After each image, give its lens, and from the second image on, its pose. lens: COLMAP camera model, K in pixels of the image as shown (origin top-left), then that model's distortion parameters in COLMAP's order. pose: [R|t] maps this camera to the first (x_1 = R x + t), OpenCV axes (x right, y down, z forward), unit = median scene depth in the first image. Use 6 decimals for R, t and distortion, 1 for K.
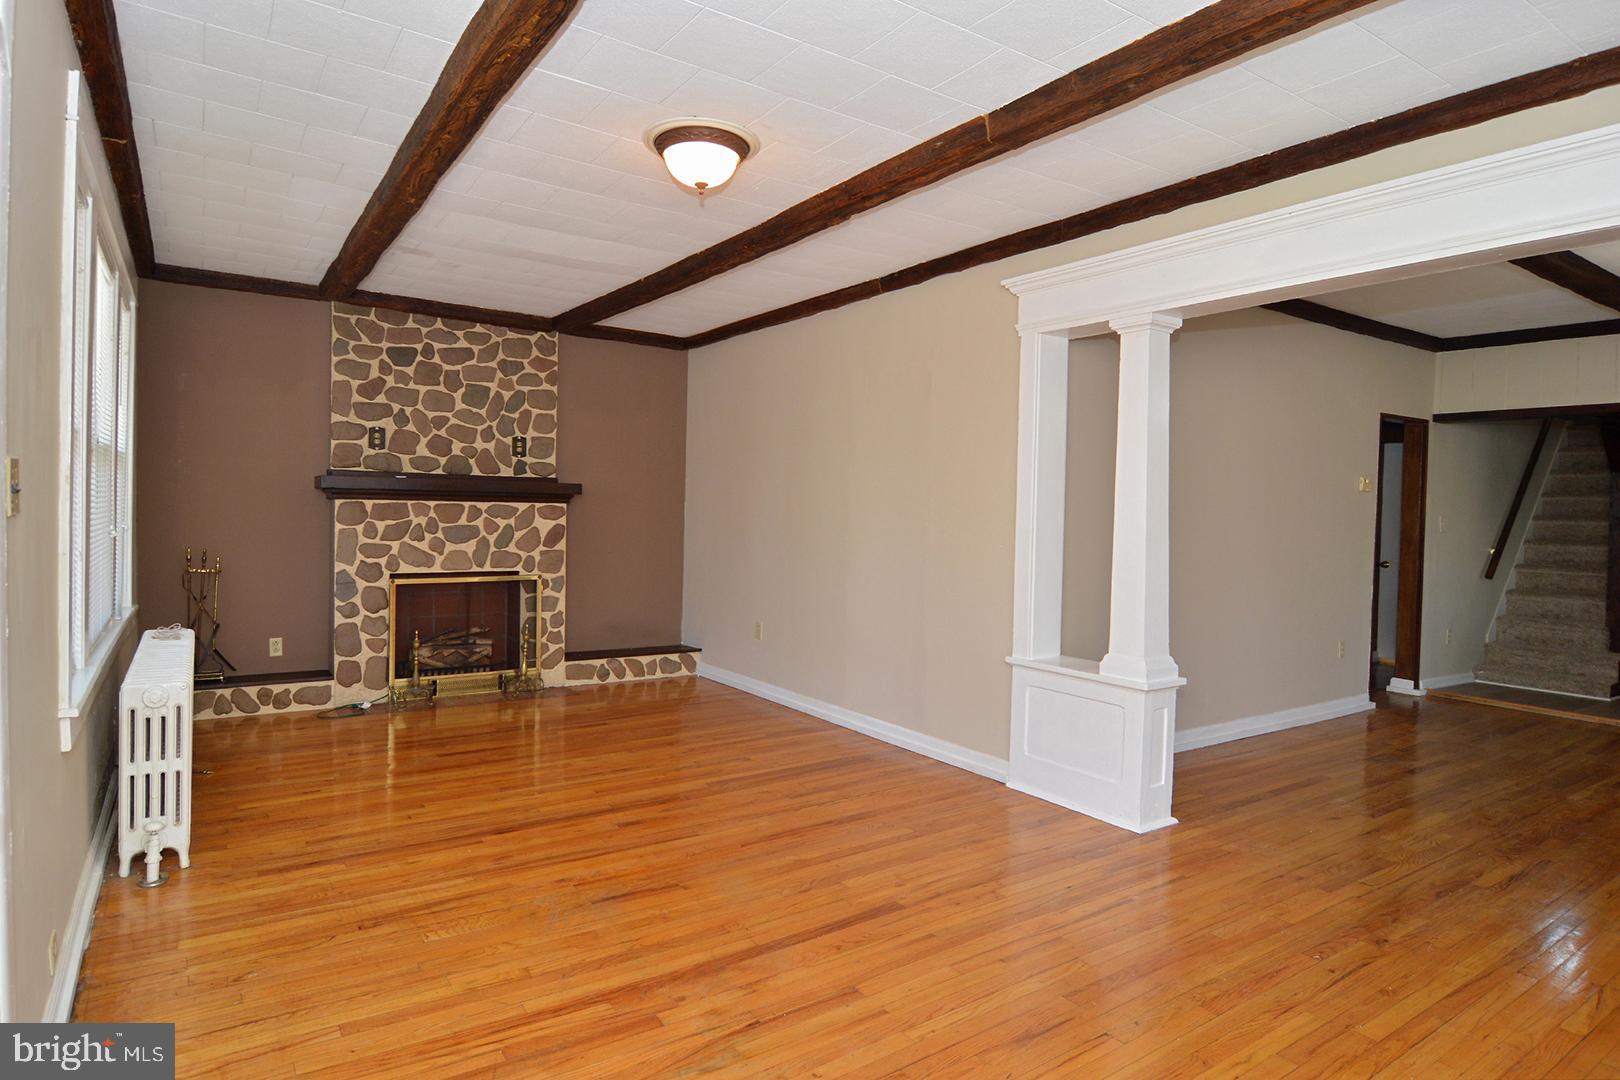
lens RADIAL K [[891.1, 0, 800.4], [0, 891.1, 538.7], [0, 0, 1]] dist [-0.020416, -0.000163]
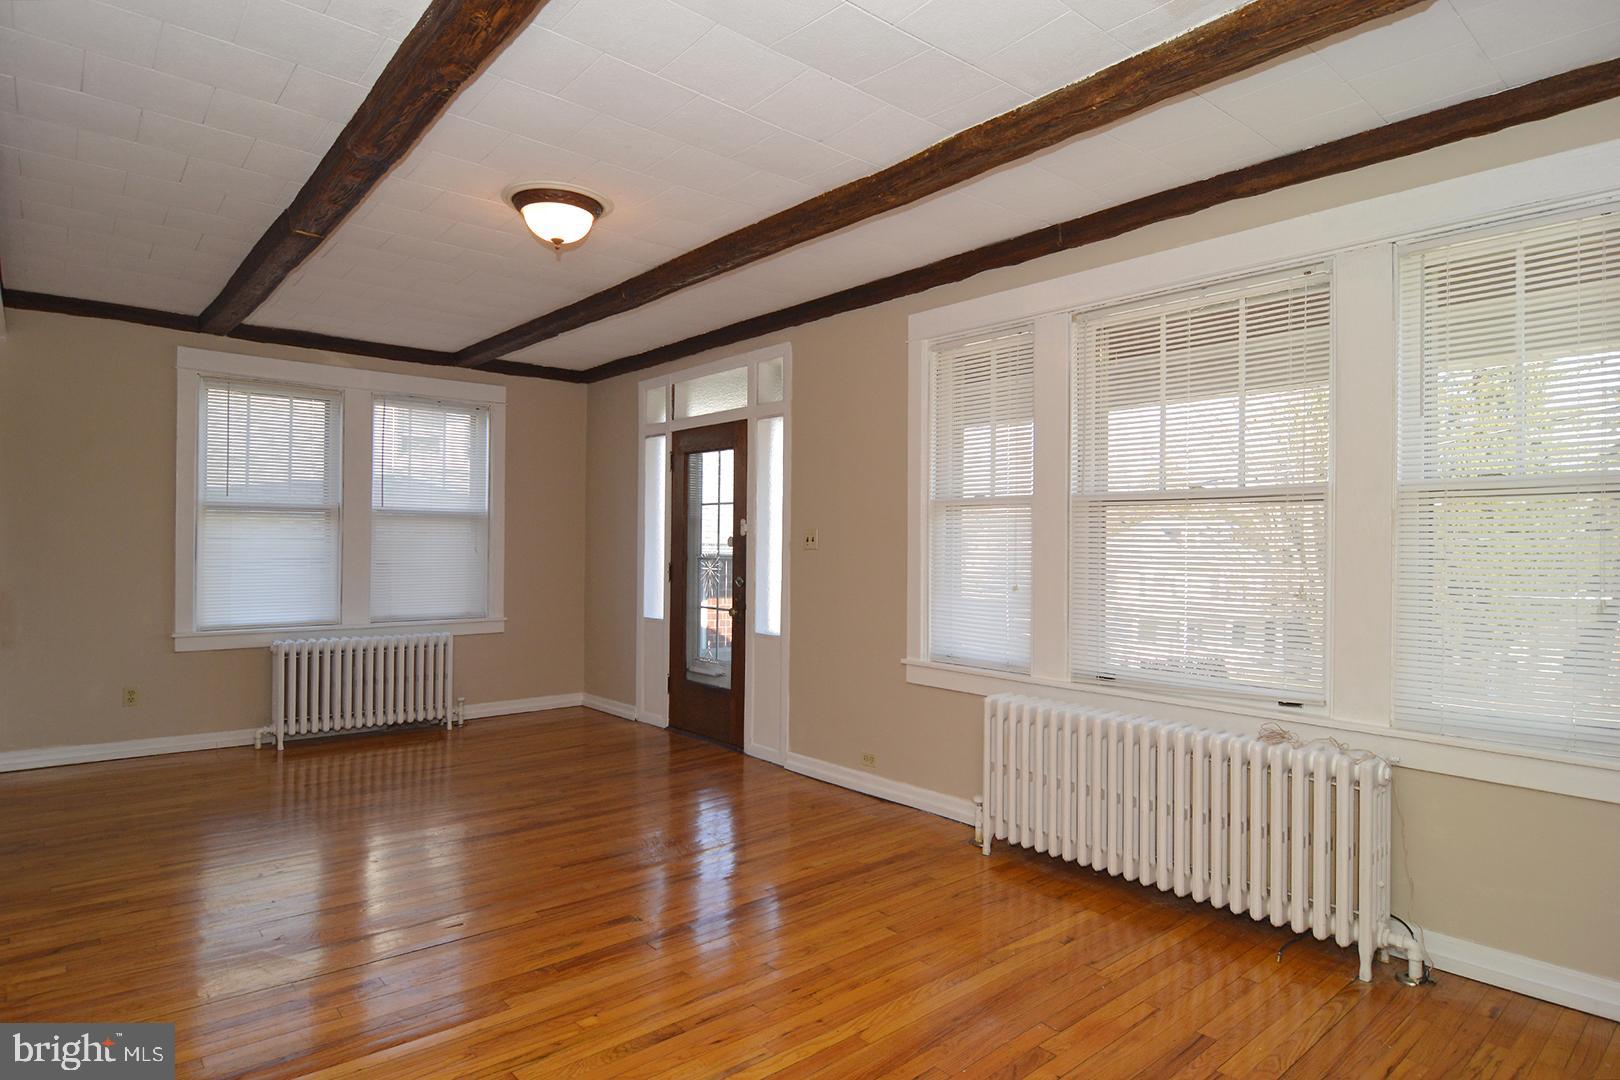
lens RADIAL K [[891.1, 0, 800.4], [0, 891.1, 538.7], [0, 0, 1]] dist [-0.020416, -0.000163]
pose [[-0.992913, -0.028380, -0.115404, -0.242917], [-0.031680, 0.999137, 0.026859, -0.058227], [0.114543, 0.030324, -0.992955, 1.744251]]
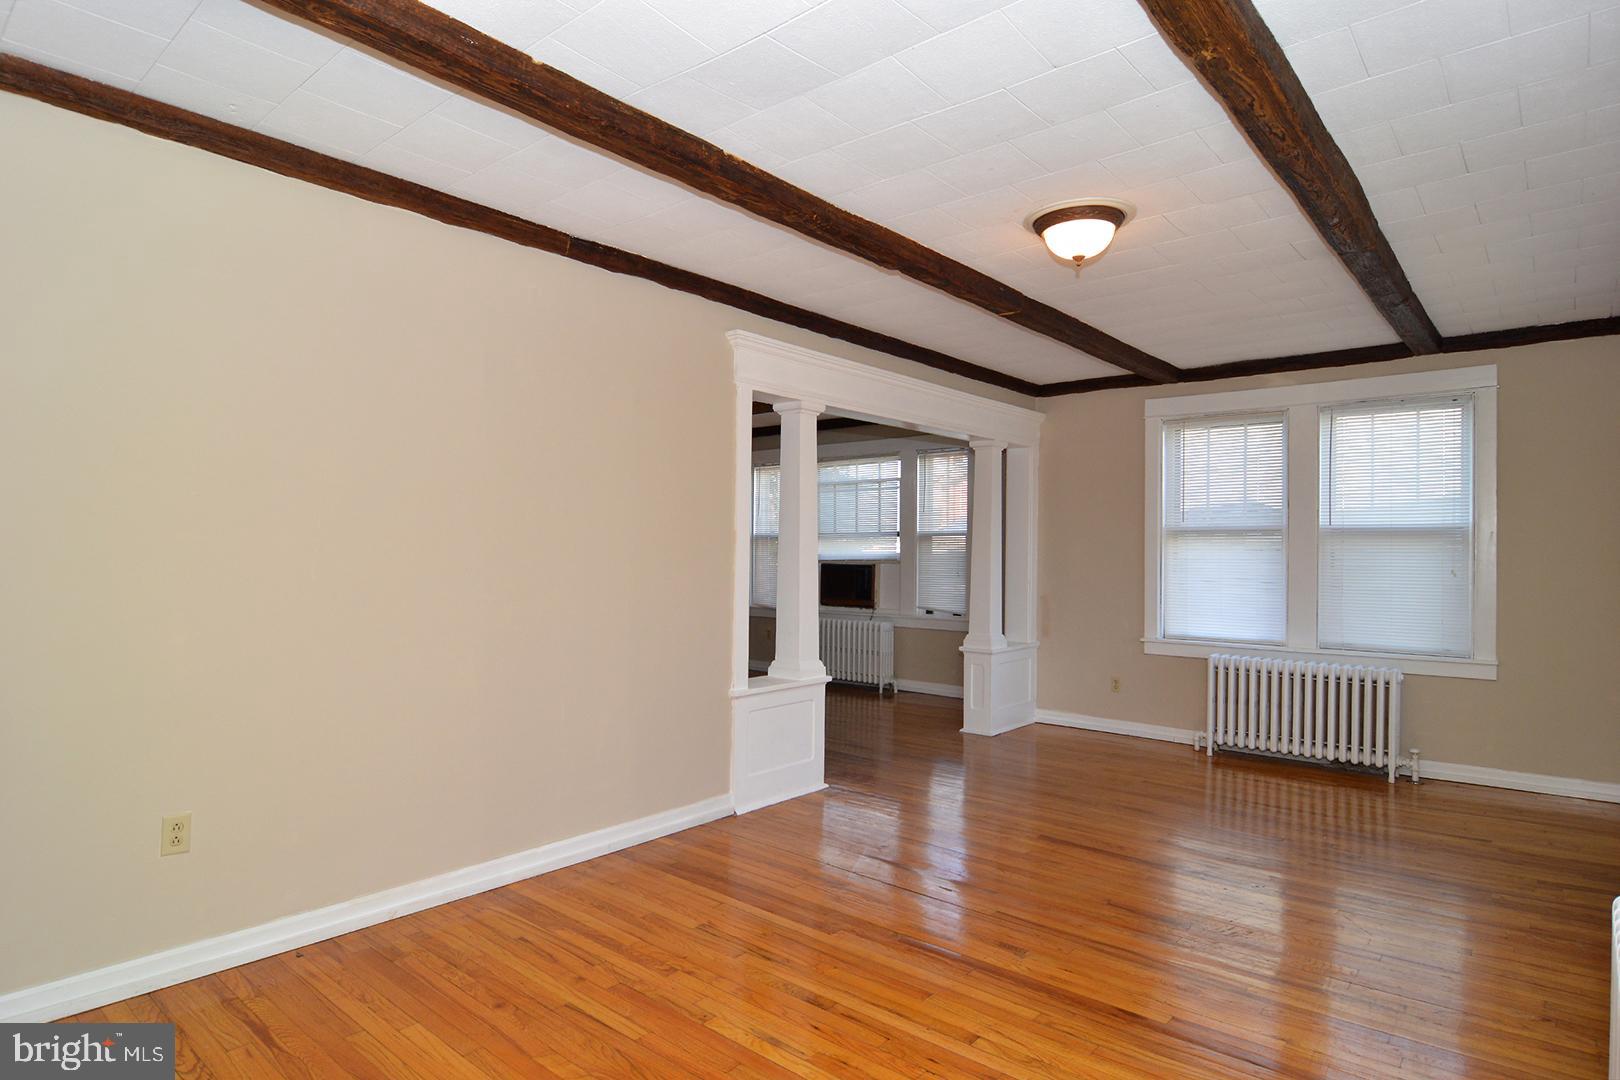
lens RADIAL K [[891.1, 0, 800.4], [0, 891.1, 538.7], [0, 0, 1]] dist [-0.020416, -0.000163]
pose [[-0.262004, -0.006033, 0.965048, -0.876408], [0.020054, 0.999730, 0.011695, -0.061753], [-0.964859, 0.022417, -0.261812, 1.325994]]
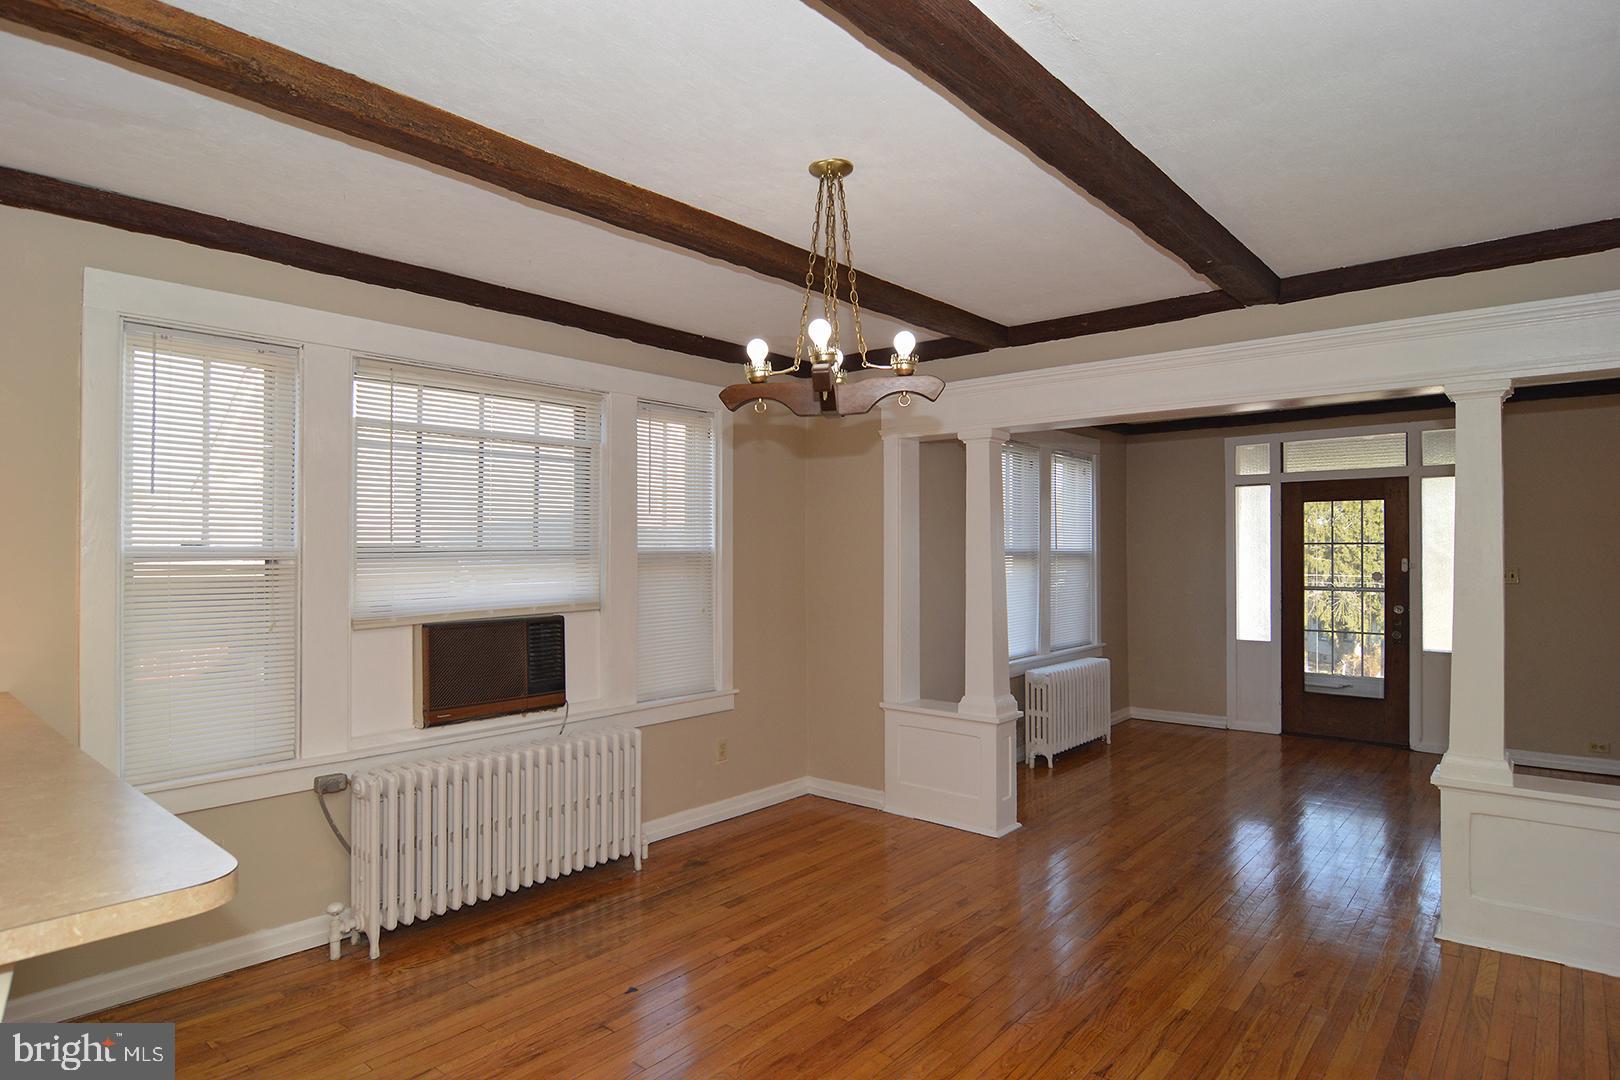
lens RADIAL K [[891.1, 0, 800.4], [0, 891.1, 538.7], [0, 0, 1]] dist [-0.020416, -0.000163]
pose [[-0.968309, -0.040085, -0.246516, 2.296888], [-0.039855, 0.999188, -0.005925, -0.007945], [0.246553, 0.004087, -0.969121, 1.668239]]
